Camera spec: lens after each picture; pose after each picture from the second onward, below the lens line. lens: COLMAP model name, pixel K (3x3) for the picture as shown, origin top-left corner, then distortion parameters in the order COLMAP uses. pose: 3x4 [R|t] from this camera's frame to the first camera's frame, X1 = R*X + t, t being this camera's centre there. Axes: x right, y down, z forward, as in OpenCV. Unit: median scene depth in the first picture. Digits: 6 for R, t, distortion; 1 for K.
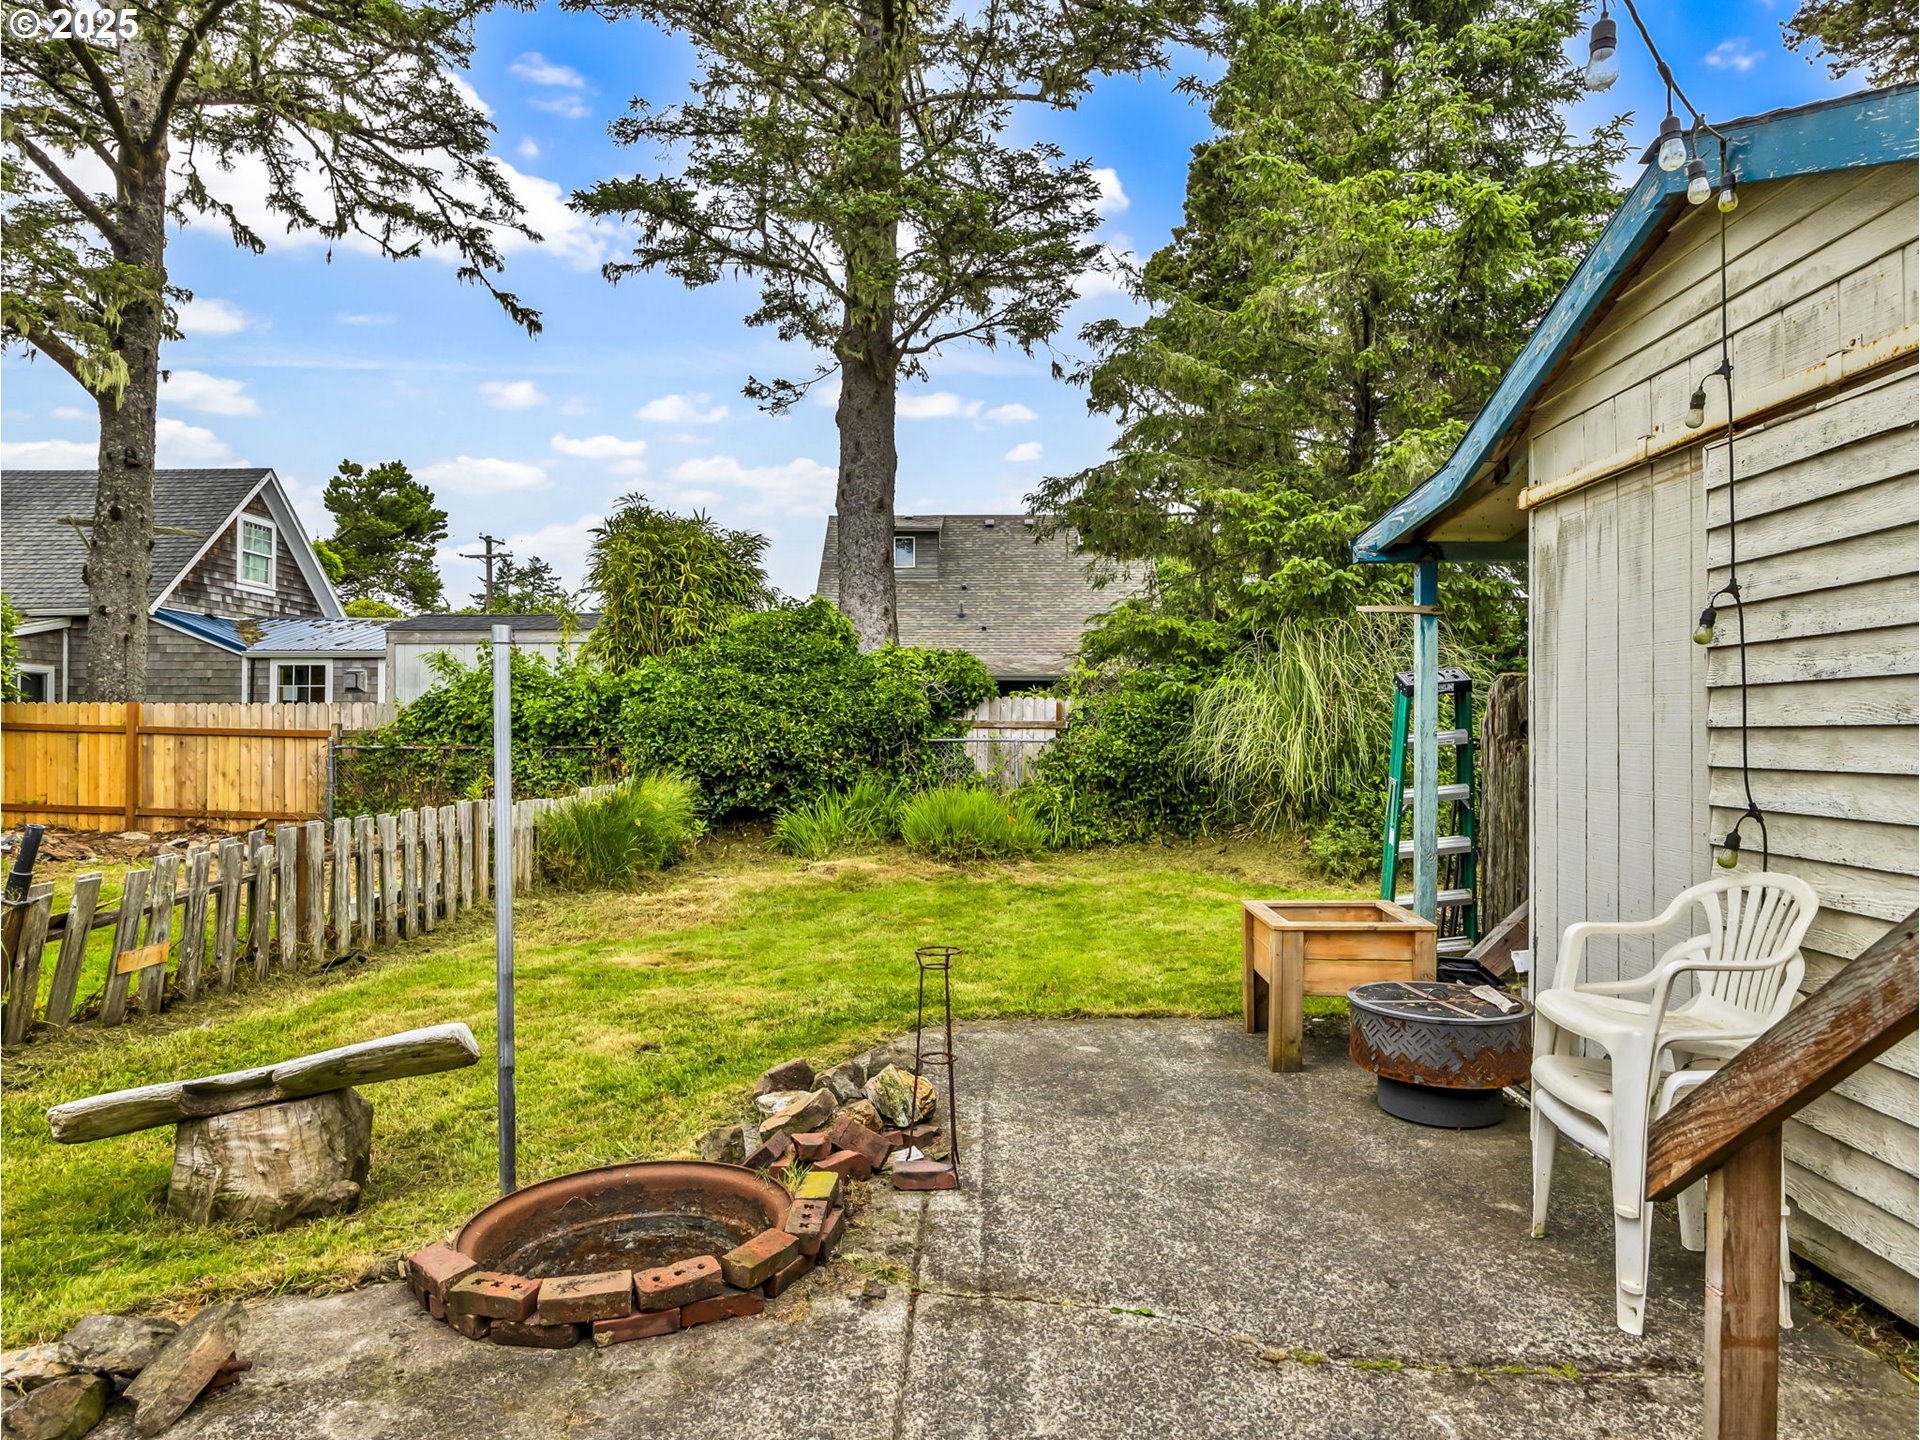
lens RADIAL K [[1276.8, 0, 960.0], [0, 1276.8, 720.0], [0, 0, 1]] dist [0.008233, -0.002851]
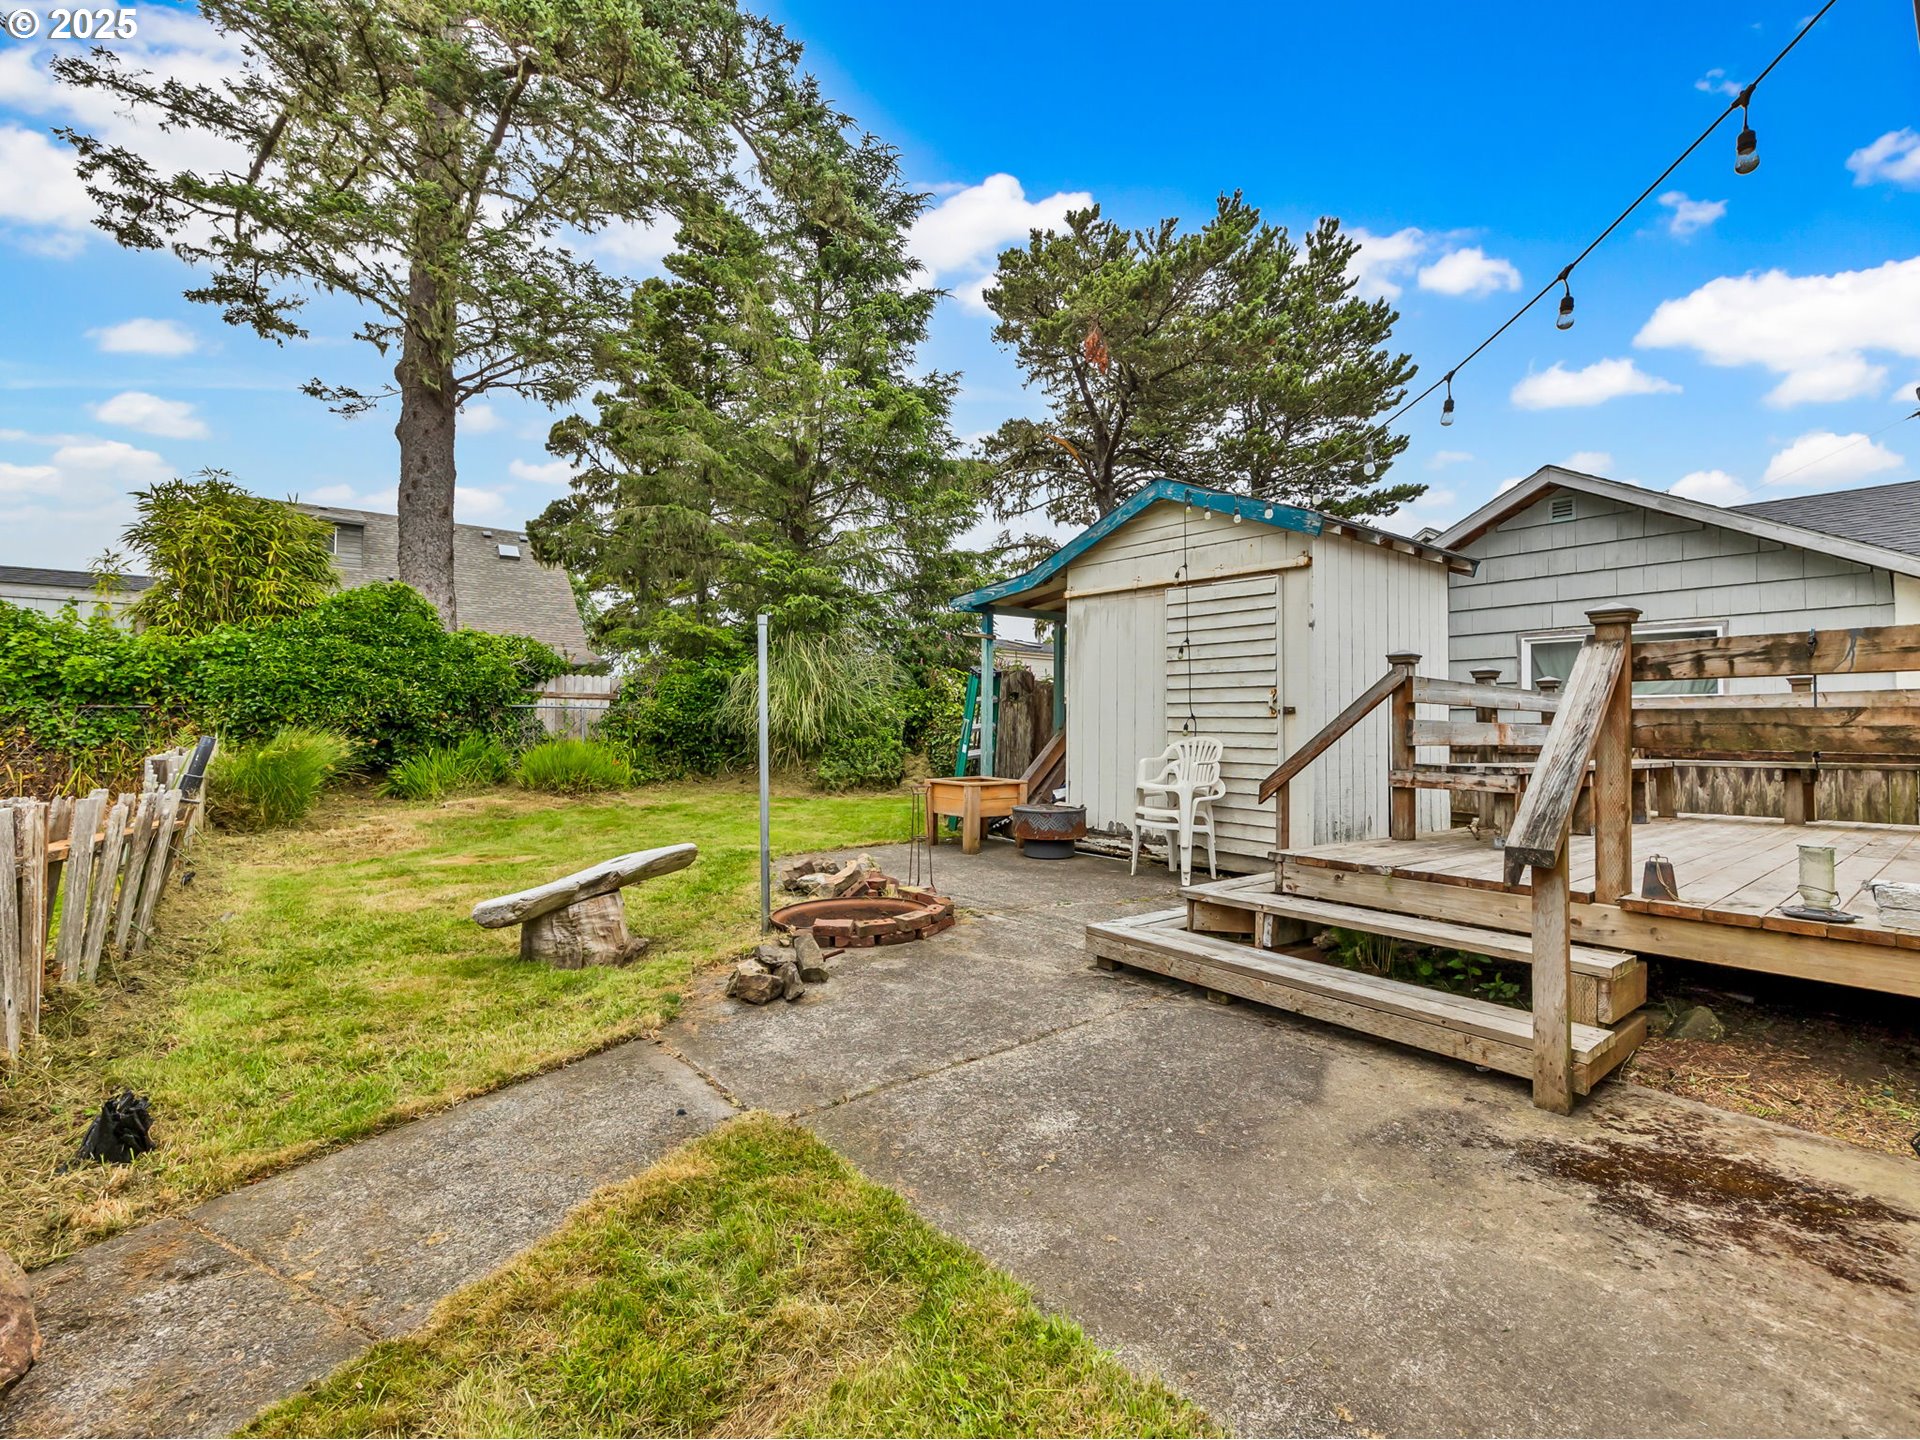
lens RADIAL K [[1436.1, 0, 960.0], [0, 1436.1, 720.0], [0, 0, 1]] dist [0.028876, -0.005012]
pose [[0.649444, 0.020680, 0.760128, -0.821400], [-0.007911, 0.999760, -0.020441, 0.055428], [-0.760368, 0.007261, 0.649452, -0.268912]]
